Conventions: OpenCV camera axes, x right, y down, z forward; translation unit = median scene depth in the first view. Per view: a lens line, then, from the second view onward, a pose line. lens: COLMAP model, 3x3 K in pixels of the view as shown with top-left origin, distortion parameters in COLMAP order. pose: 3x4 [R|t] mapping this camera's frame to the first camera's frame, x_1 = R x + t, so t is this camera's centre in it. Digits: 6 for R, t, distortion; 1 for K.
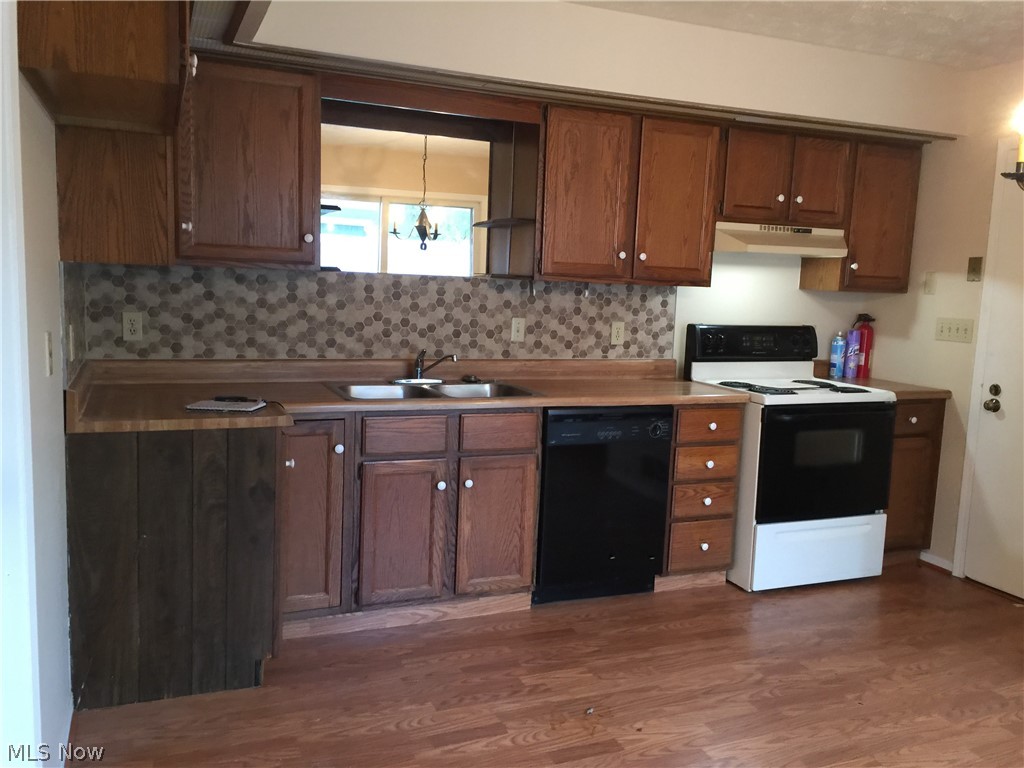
lens RADIAL K [[887.1, 0, 512.0], [0, 887.1, 384.0], [0, 0, 1]] dist [0.100629, -0.153330]
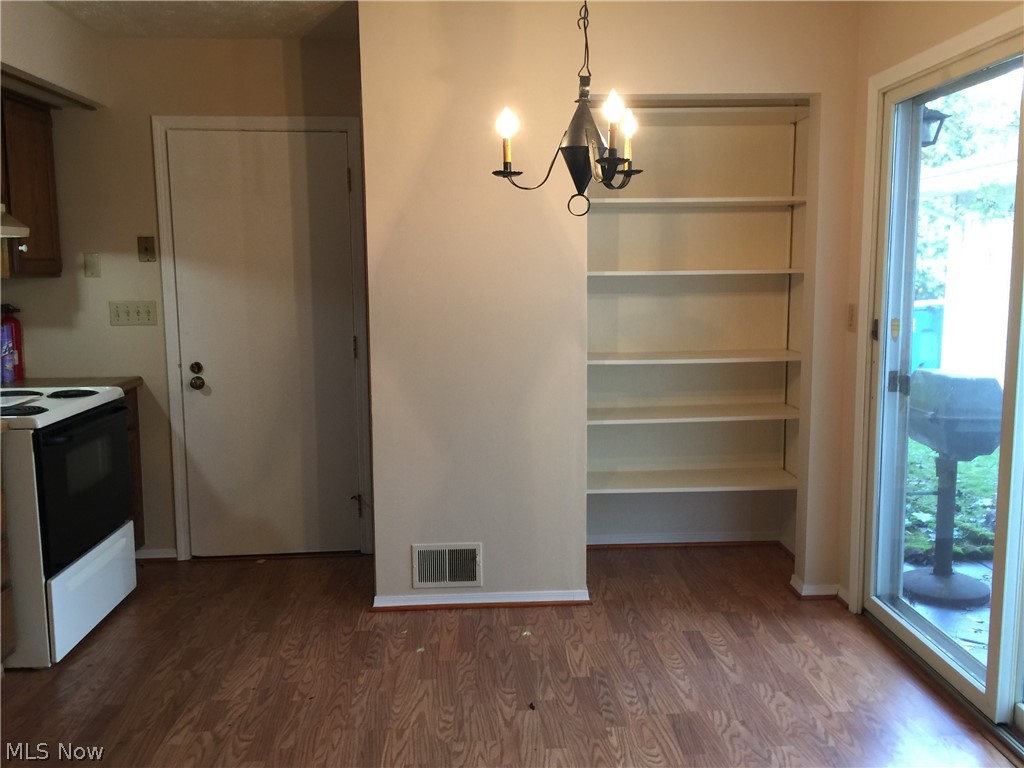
lens RADIAL K [[887.1, 0, 512.0], [0, 887.1, 384.0], [0, 0, 1]] dist [0.100629, -0.153330]
pose [[0.319601, -0.163924, 0.933265, -0.292408], [0.137964, 0.982477, 0.125322, -0.052623], [-0.937455, 0.088704, 0.336616, 0.327059]]
